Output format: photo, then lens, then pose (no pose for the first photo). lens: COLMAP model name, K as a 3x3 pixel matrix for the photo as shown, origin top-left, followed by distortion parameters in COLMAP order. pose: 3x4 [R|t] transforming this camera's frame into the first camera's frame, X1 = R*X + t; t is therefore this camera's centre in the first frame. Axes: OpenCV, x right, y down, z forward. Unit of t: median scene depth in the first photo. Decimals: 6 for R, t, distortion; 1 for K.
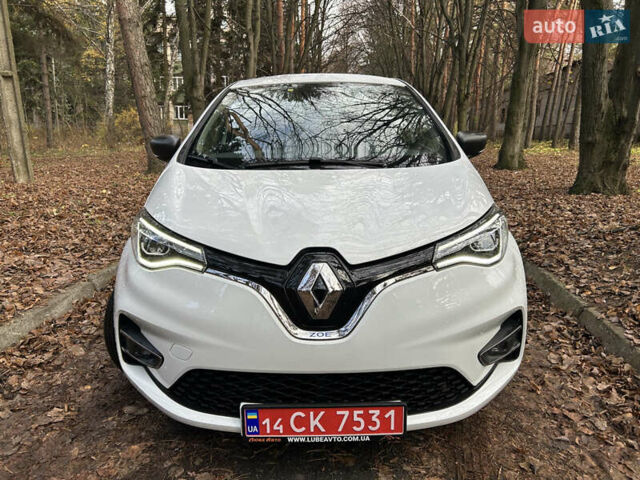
lens RADIAL K [[470.4, 0, 321.3], [0, 470.4, 244.7], [0, 0, 1]] dist [0.036450, -0.024655]
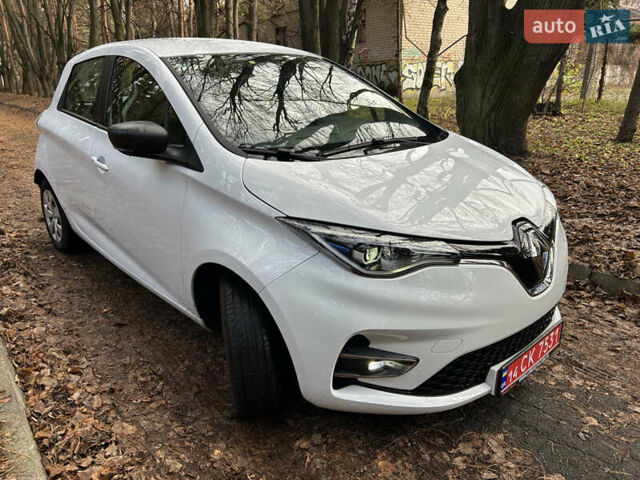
lens RADIAL K [[470.4, 0, 316.9], [0, 470.4, 243.3], [0, 0, 1]] dist [0.036450, -0.024655]
pose [[0.749361, -0.222486, 0.623665, -1.134252], [0.163507, 0.974869, 0.151313, -0.196609], [-0.641657, -0.011415, 0.766907, 0.409641]]
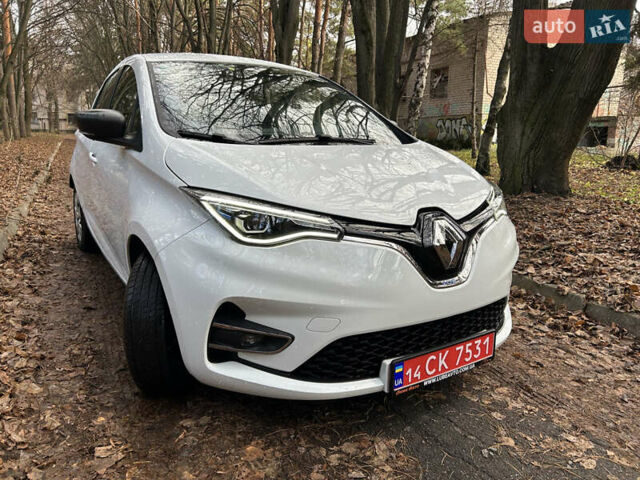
lens RADIAL K [[470.4, 0, 325.4], [0, 470.4, 237.3], [0, 0, 1]] dist [0.036450, -0.024655]
pose [[0.848959, -0.092636, 0.520276, -0.807063], [0.099851, 0.994901, 0.014212, 0.035532], [-0.518940, 0.039884, 0.853880, 0.167977]]
